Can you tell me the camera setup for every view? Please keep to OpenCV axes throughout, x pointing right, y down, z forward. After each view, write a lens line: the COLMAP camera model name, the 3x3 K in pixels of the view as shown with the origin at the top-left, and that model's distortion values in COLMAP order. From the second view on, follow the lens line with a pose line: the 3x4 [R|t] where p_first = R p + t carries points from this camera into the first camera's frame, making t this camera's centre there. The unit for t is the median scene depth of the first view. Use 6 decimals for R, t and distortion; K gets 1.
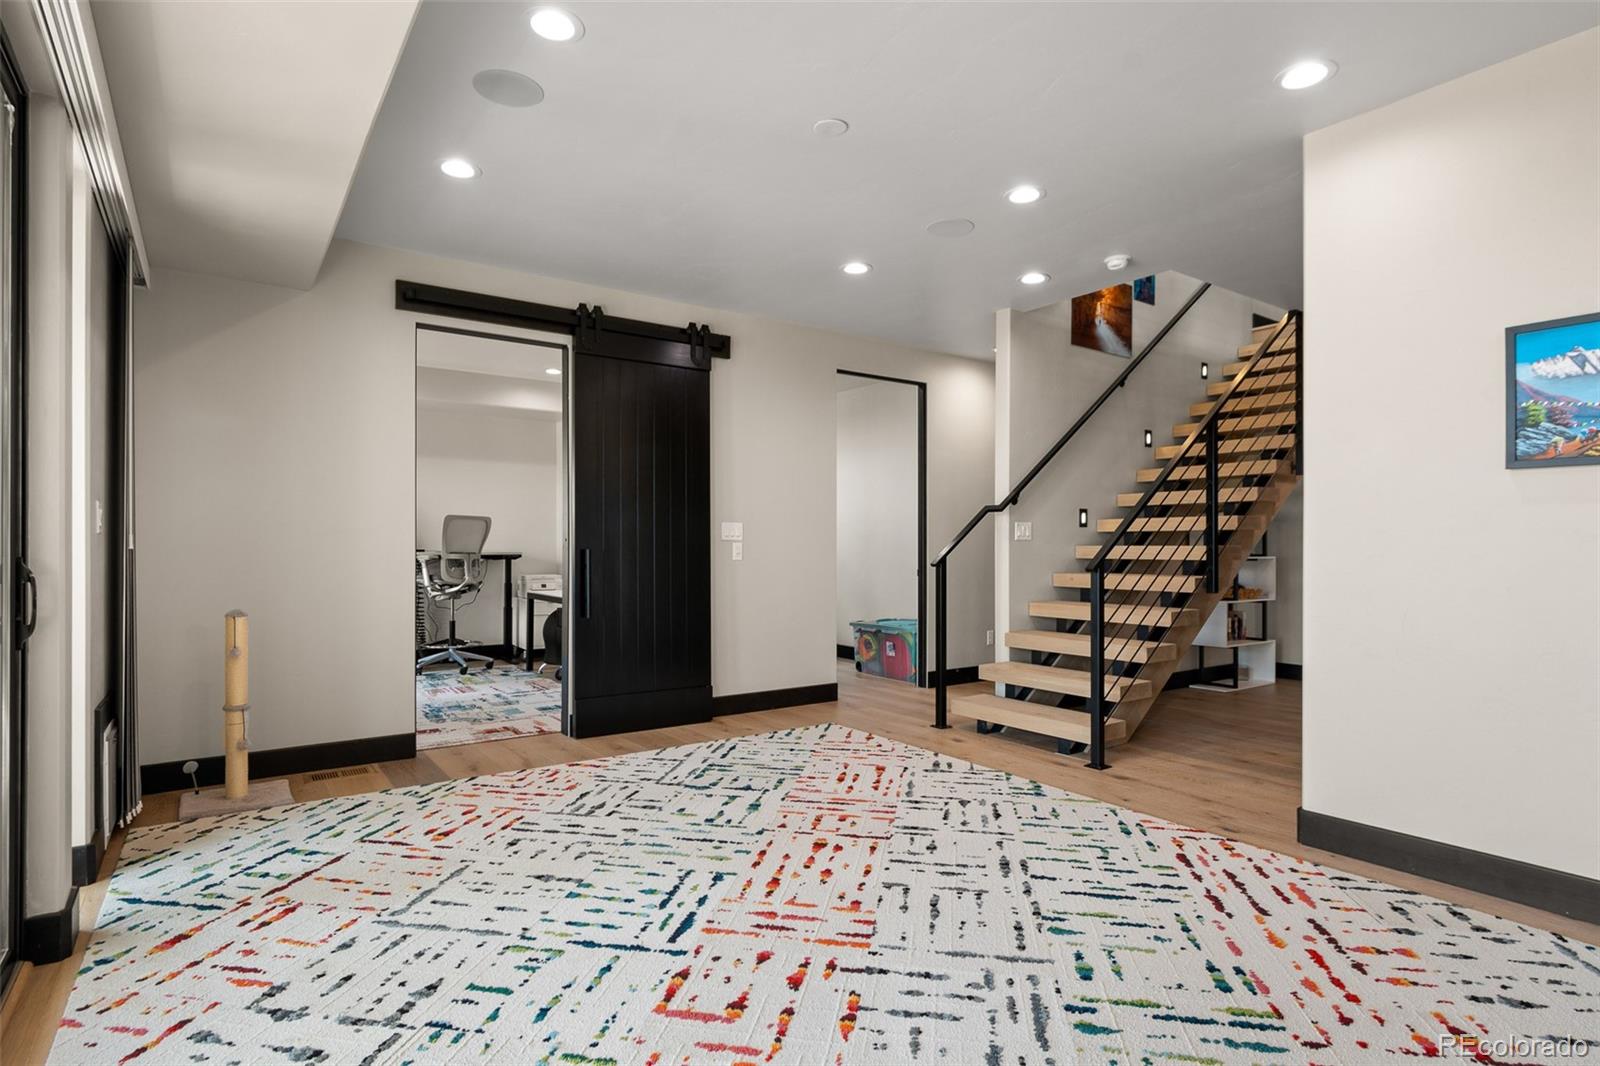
lens RADIAL K [[821.7, 0, 806.9], [0, 821.7, 535.5], [0, 0, 1]] dist [0.001105, -0.002515]
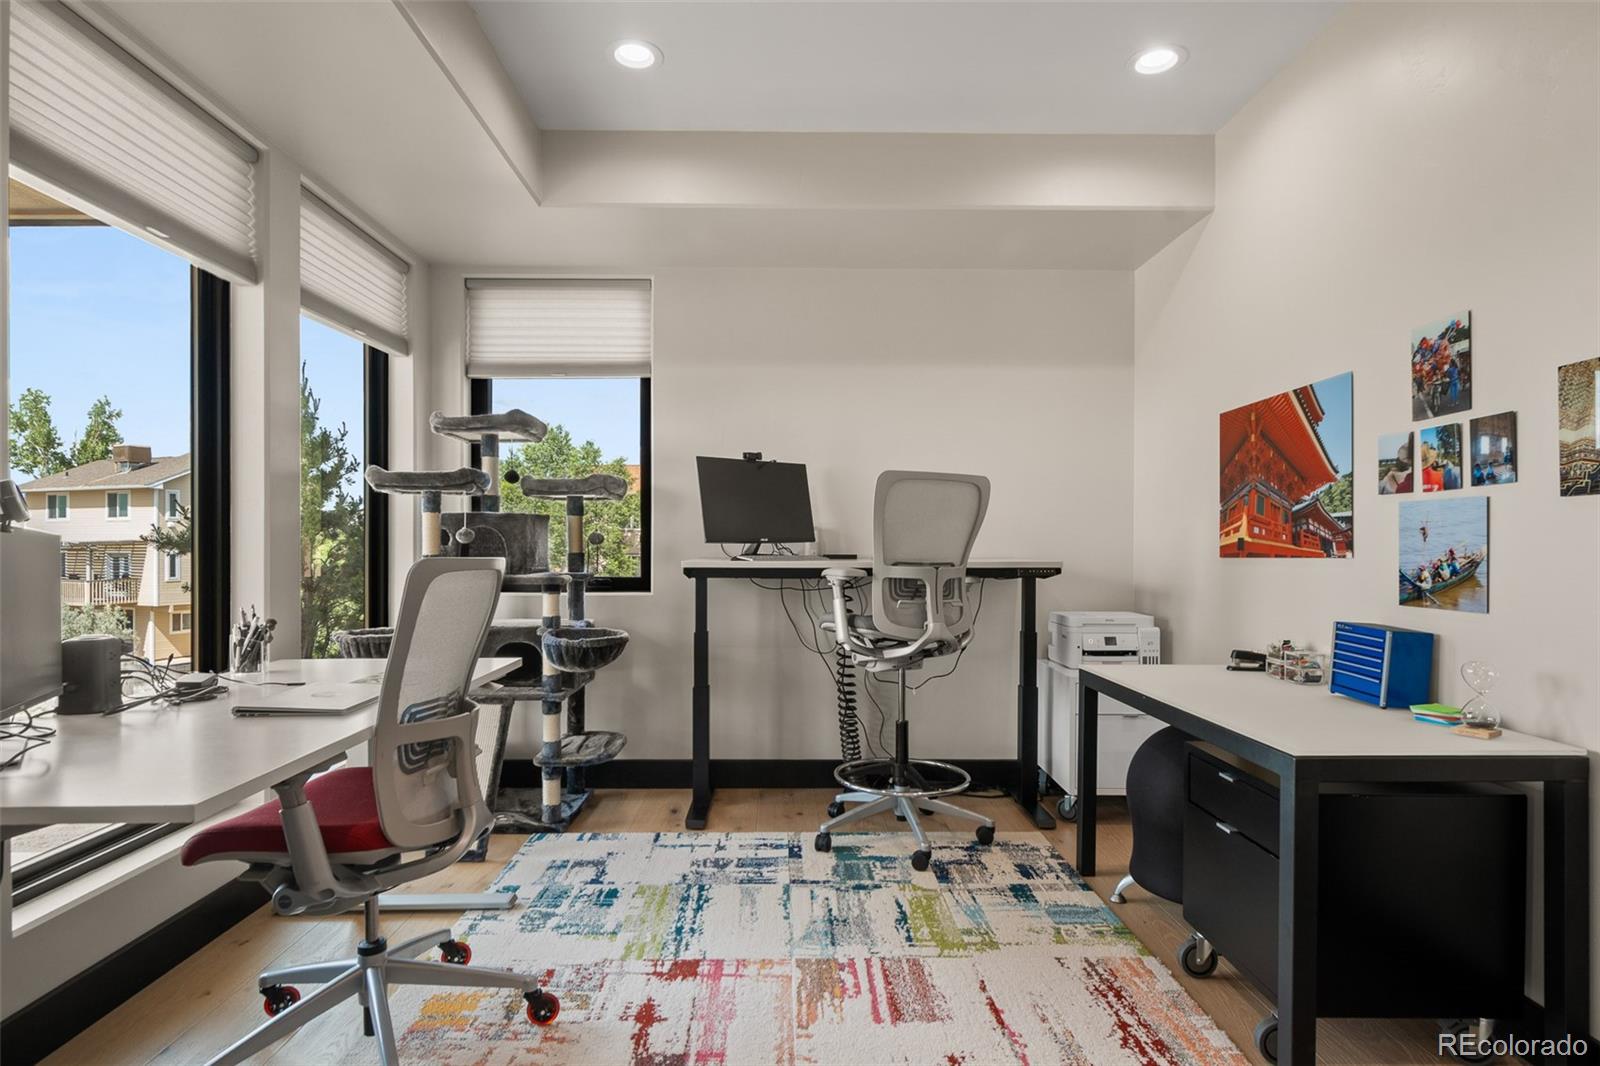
lens RADIAL K [[821.7, 0, 802.9], [0, 821.7, 530.7], [0, 0, 1]] dist [0.001105, -0.002515]
pose [[0.821777, 0.002989, -0.569802, -0.230216], [0.000797, 0.999979, 0.006395, 0.001974], [0.569809, -0.005709, 0.821757, 0.618348]]
